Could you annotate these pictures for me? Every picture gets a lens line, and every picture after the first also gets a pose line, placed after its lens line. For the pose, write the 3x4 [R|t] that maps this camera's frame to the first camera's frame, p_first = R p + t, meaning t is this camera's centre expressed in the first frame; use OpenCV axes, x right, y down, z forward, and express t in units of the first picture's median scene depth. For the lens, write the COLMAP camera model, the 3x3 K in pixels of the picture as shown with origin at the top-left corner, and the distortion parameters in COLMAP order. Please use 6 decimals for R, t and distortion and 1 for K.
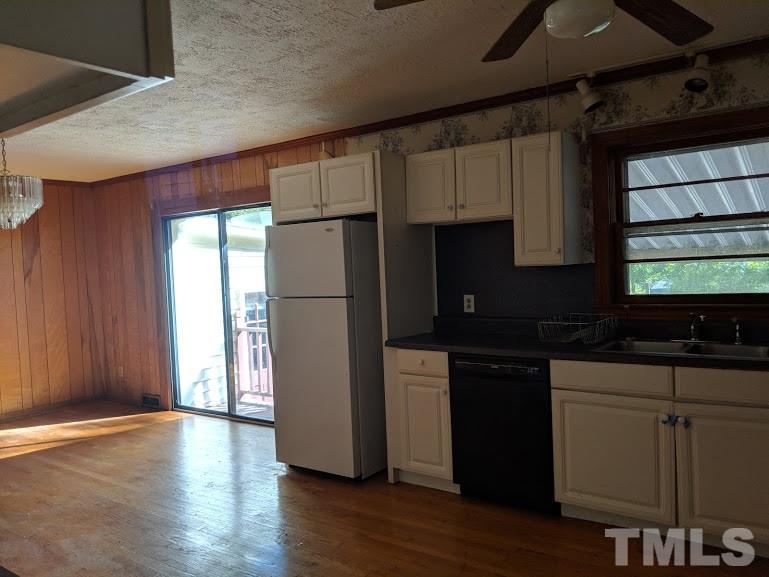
lens RADIAL K [[641.4, 0, 385.6], [0, 641.4, 286.8], [0, 0, 1]] dist [0.130267, -0.154206]
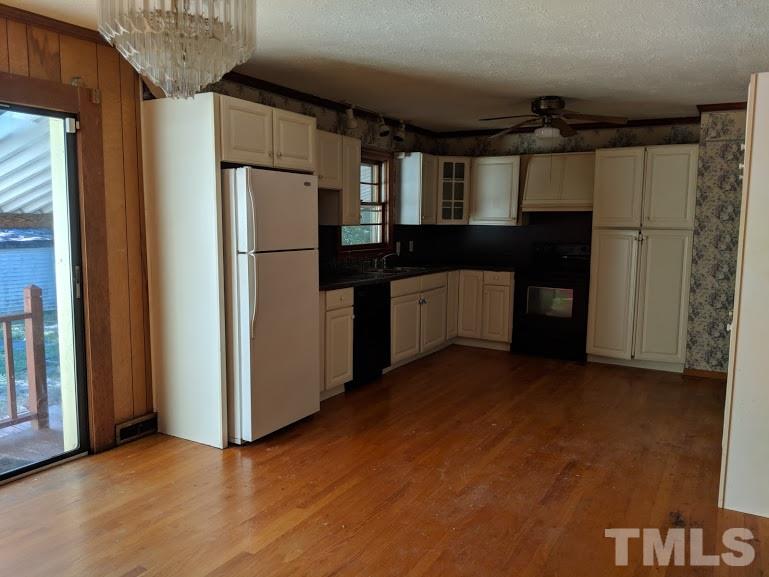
lens RADIAL K [[616.7, 0, 388.6], [0, 616.7, 291.8], [0, 0, 1]] dist [0.111699, -0.200449]
pose [[-0.138850, -0.075041, 0.987466, -1.100167], [0.035466, 0.996109, 0.080684, 0.008601], [-0.989678, 0.046225, -0.135648, 1.015192]]
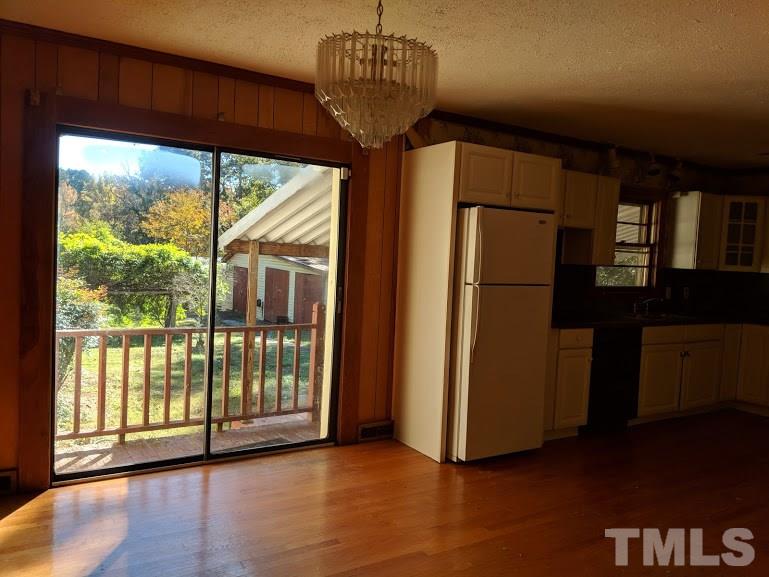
lens RADIAL K [[616.7, 0, 388.6], [0, 616.7, 291.8], [0, 0, 1]] dist [0.111699, -0.200449]
pose [[0.332057, -0.002877, 0.943255, -1.142516], [-0.026686, 0.999566, 0.012443, 0.020580], [-0.942882, -0.029303, 0.331837, 0.896977]]
